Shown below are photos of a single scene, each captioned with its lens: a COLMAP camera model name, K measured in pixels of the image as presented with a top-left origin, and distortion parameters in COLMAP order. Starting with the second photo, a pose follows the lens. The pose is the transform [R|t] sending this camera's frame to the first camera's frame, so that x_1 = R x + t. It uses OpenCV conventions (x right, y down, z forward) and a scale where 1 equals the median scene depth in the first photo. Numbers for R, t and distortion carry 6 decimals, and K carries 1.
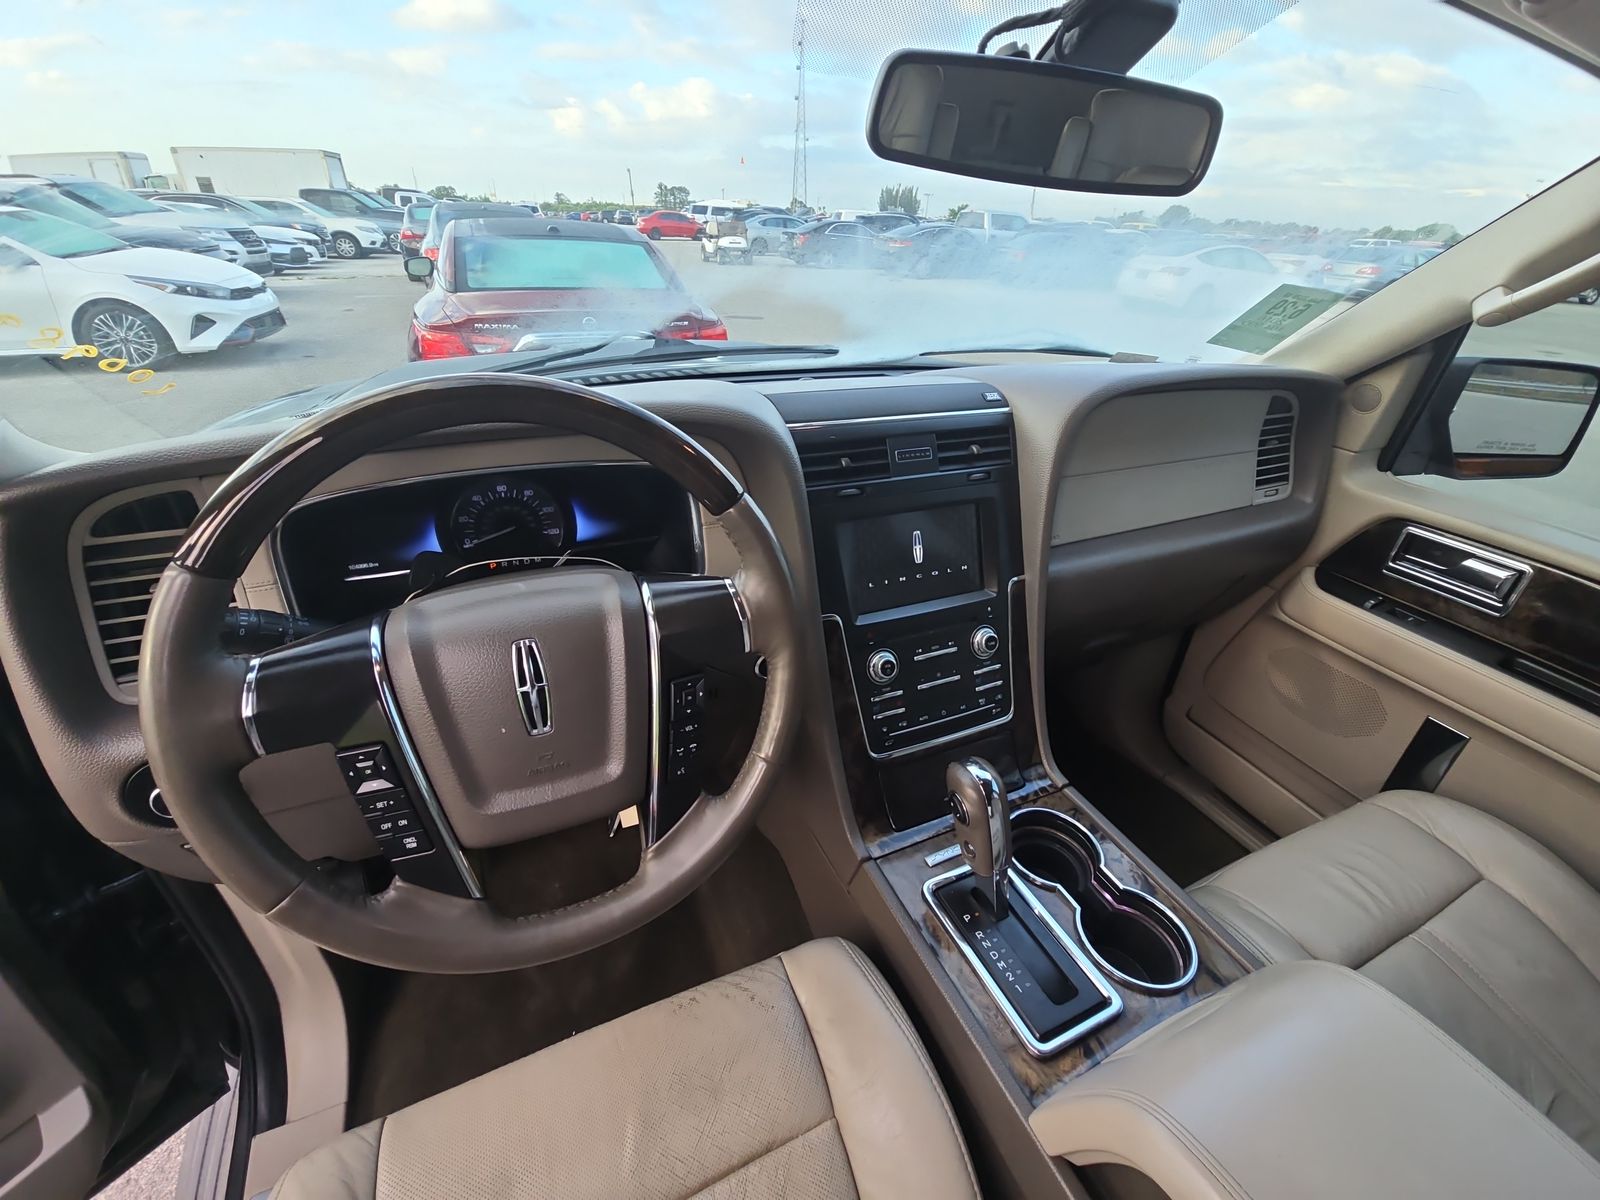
lens RADIAL K [[638.4, 0, 800.0], [0, 638.4, 600.0], [0, 0, 1]] dist [-0.006610, -0.000220]
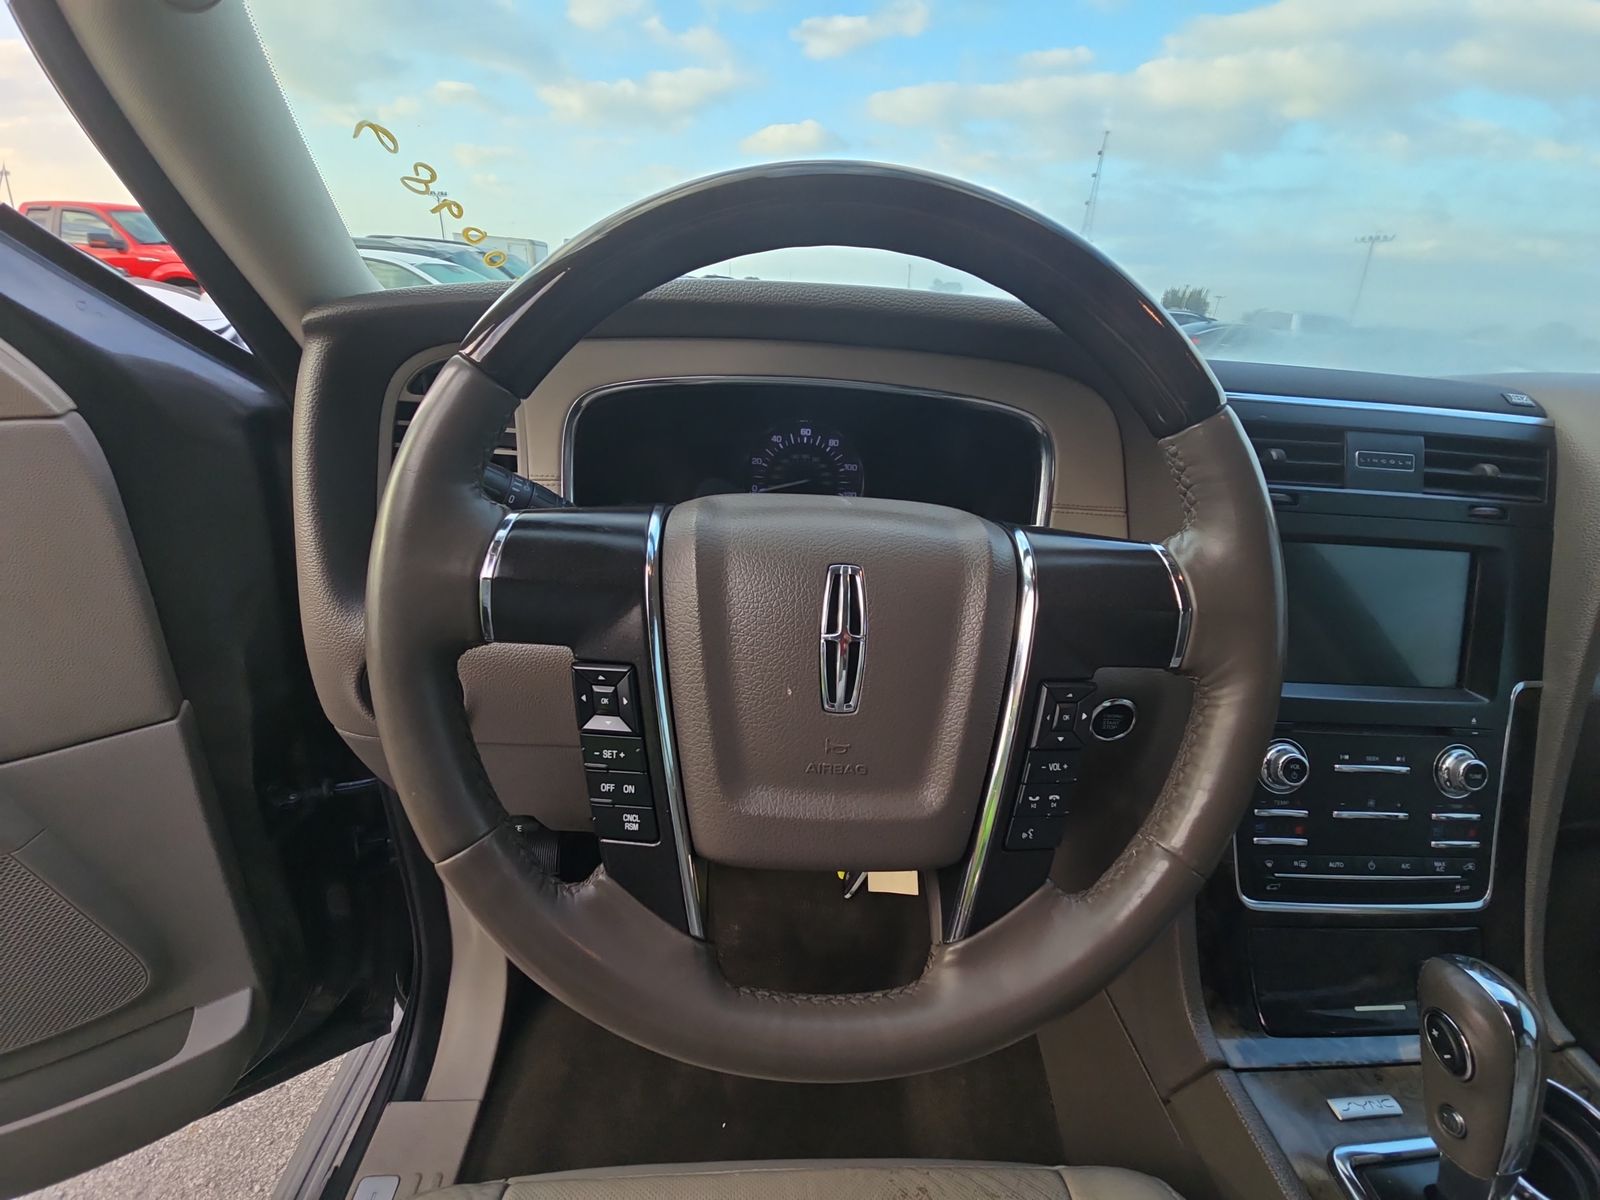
lens RADIAL K [[642.0, 0, 800.0], [0, 642.0, 600.0], [0, 0, 1]] dist [-0.002951, -0.000236]
pose [[0.930764, 0.176490, -0.320204, -0.216057], [-0.210636, 0.974679, -0.075051, 0.132594], [0.298850, 0.137302, 0.944371, 0.303649]]
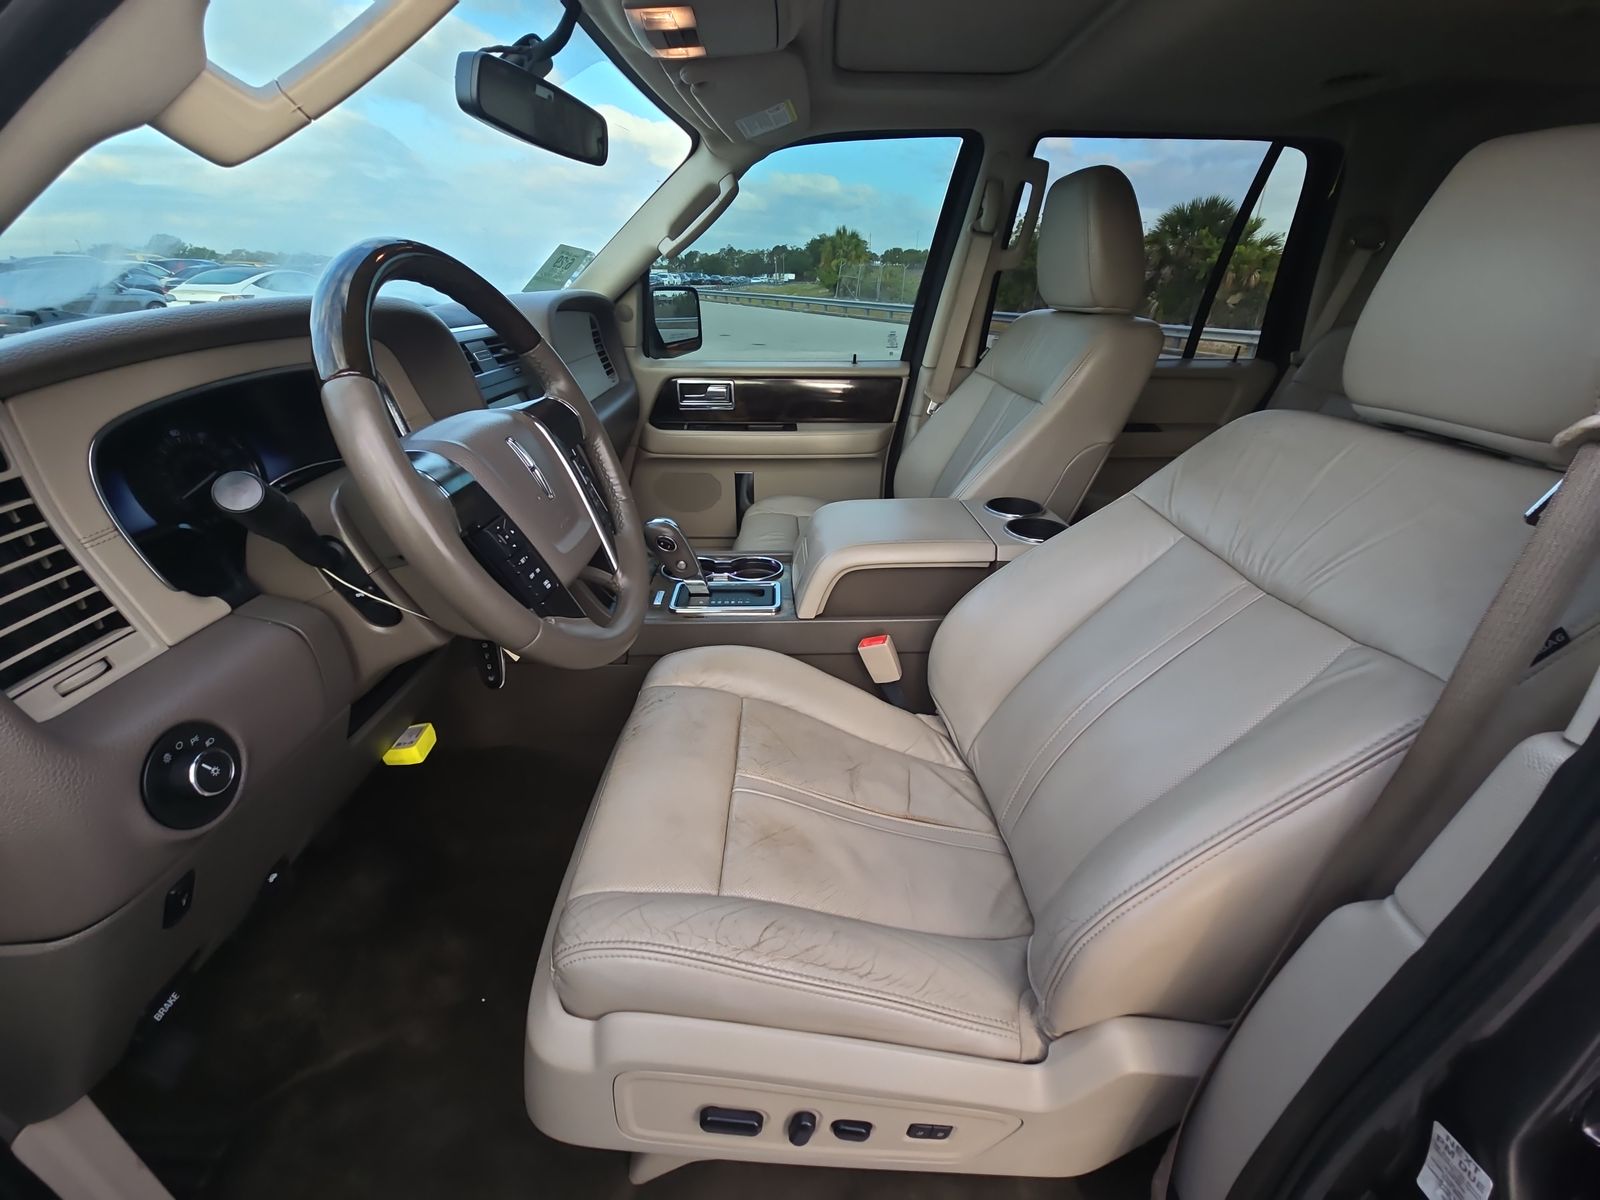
lens RADIAL K [[642.0, 0, 800.0], [0, 642.0, 600.0], [0, 0, 1]] dist [-0.002951, -0.000236]
pose [[0.380857, -0.435393, 0.815709, -1.228658], [0.466961, 0.851999, 0.236737, 0.271221], [-0.798057, 0.290741, 0.527802, -0.098589]]
